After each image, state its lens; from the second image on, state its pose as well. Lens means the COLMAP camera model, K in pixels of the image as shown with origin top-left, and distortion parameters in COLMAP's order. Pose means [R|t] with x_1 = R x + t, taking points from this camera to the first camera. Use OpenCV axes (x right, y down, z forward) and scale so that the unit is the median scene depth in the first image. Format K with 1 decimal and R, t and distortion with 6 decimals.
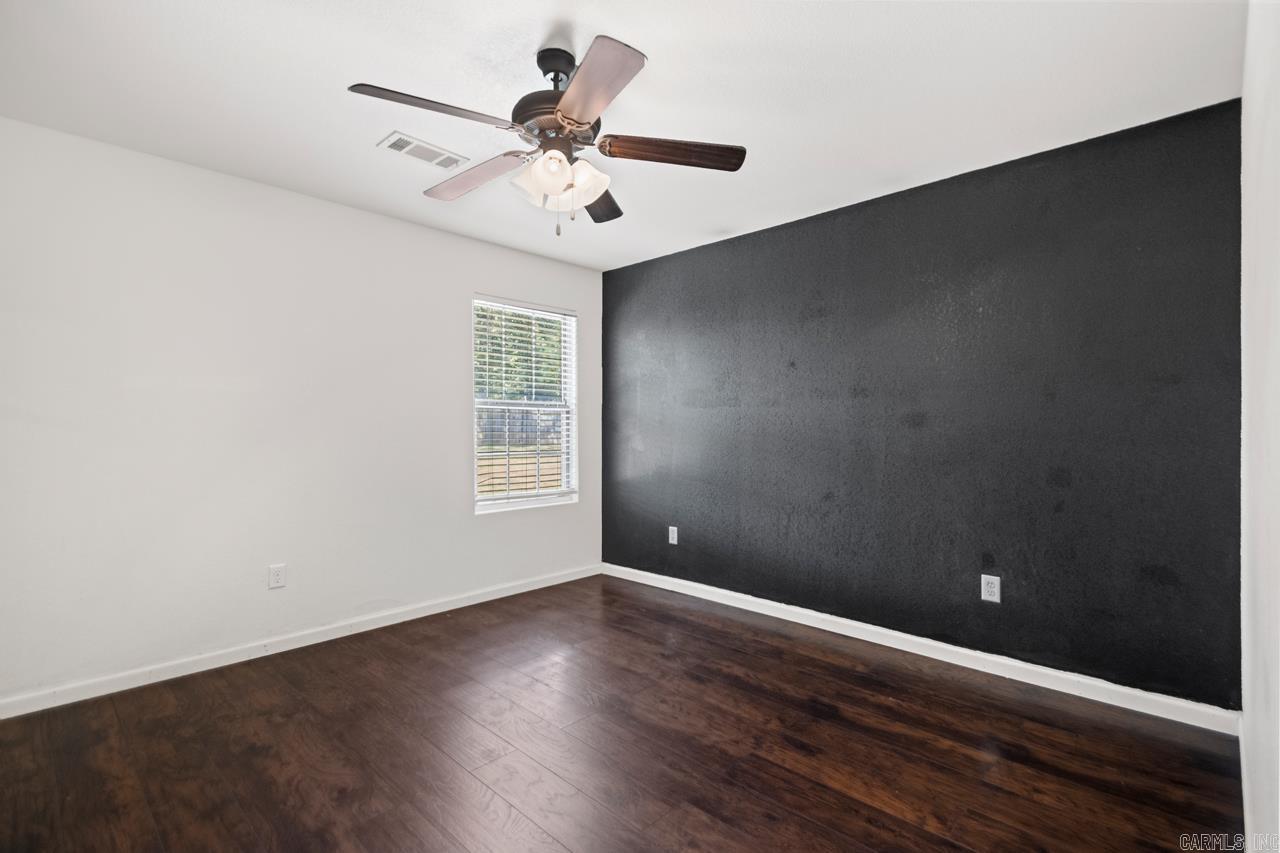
lens RADIAL K [[588.1, 0, 640.0], [0, 588.1, 426.5], [0, 0, 1]] dist [0.016493, -0.012956]
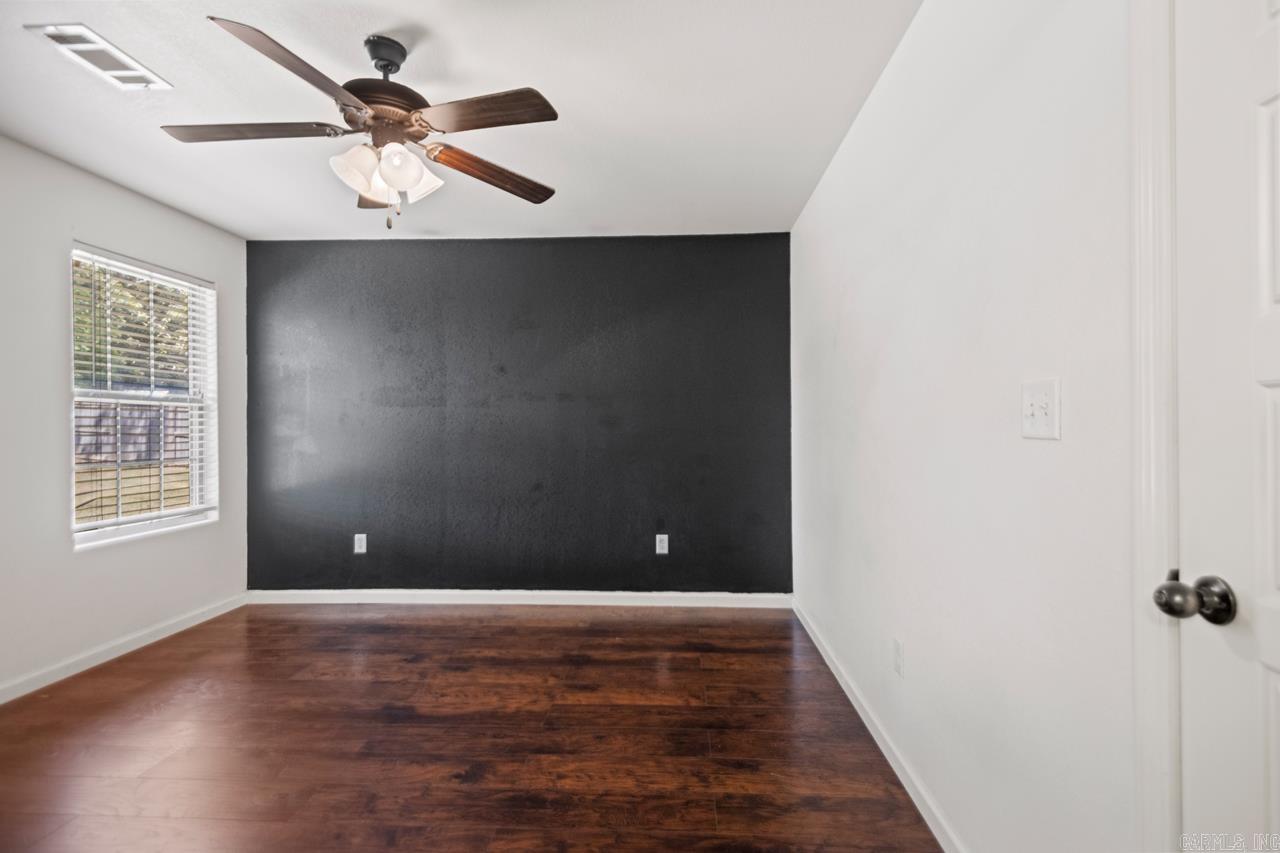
lens RADIAL K [[610.2, 0, 640.0], [0, 610.2, 426.5], [0, 0, 1]] dist [0.004559, -0.000022]
pose [[0.744584, -0.003964, 0.667517, -0.311439], [0.002033, 0.999991, 0.003671, -0.002694], [-0.667525, -0.001376, 0.744586, -0.012843]]
